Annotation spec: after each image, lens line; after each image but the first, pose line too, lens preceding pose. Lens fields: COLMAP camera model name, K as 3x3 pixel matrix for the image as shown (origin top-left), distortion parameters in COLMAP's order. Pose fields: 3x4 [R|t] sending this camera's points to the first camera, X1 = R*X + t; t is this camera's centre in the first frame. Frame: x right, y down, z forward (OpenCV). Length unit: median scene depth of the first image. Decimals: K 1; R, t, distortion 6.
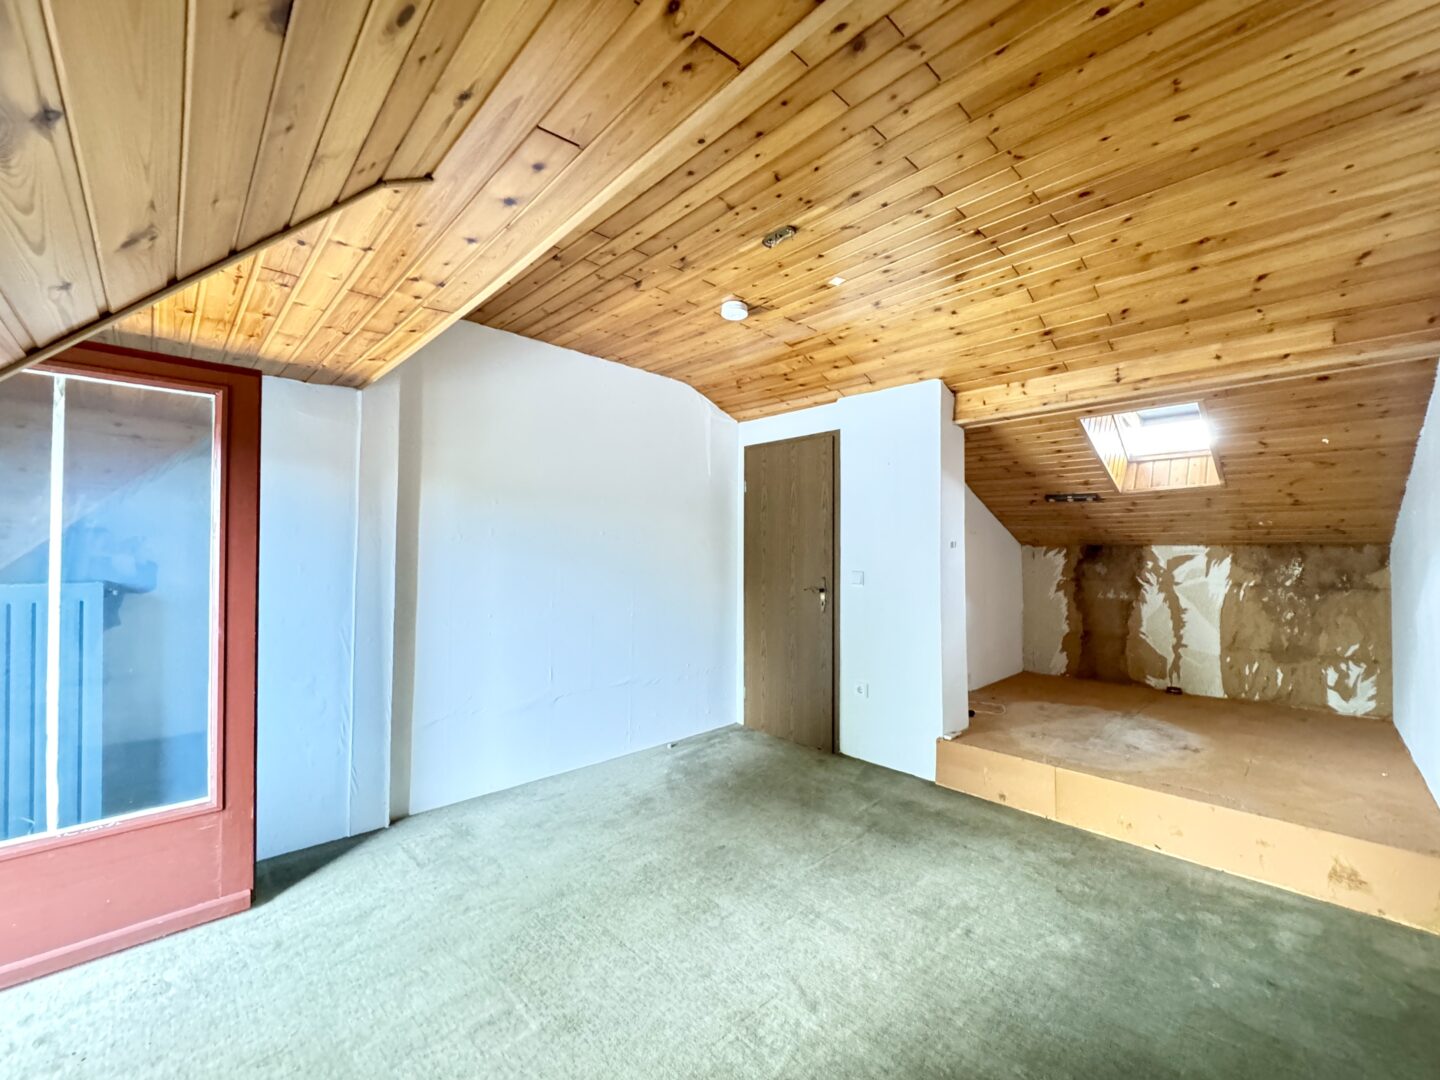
lens RADIAL K [[583.0, 0, 718.9], [0, 583.0, 546.5], [0, 0, 1]] dist [-0.000800, -0.000058]
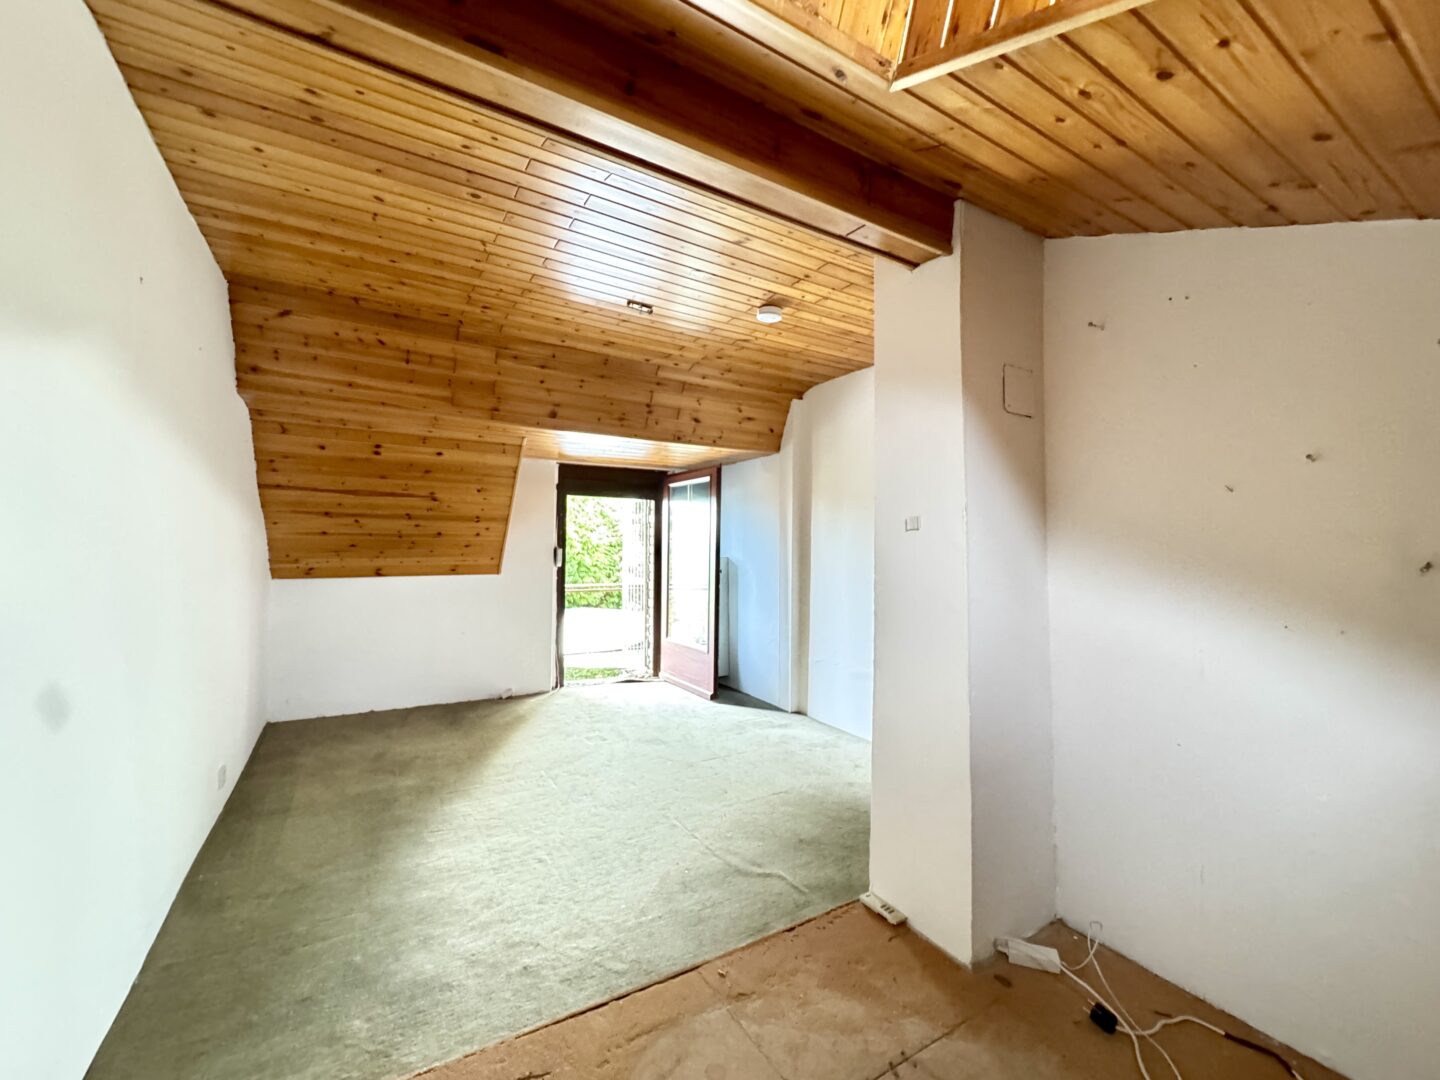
lens RADIAL K [[583.0, 0, 717.2], [0, 583.0, 541.7], [0, 0, 1]] dist [-0.000800, -0.000058]
pose [[-0.213080, -0.010454, -0.976979, 1.060226], [0.009642, 0.999872, -0.012801, 0.017725], [0.976987, -0.012147, -0.212952, 1.122990]]
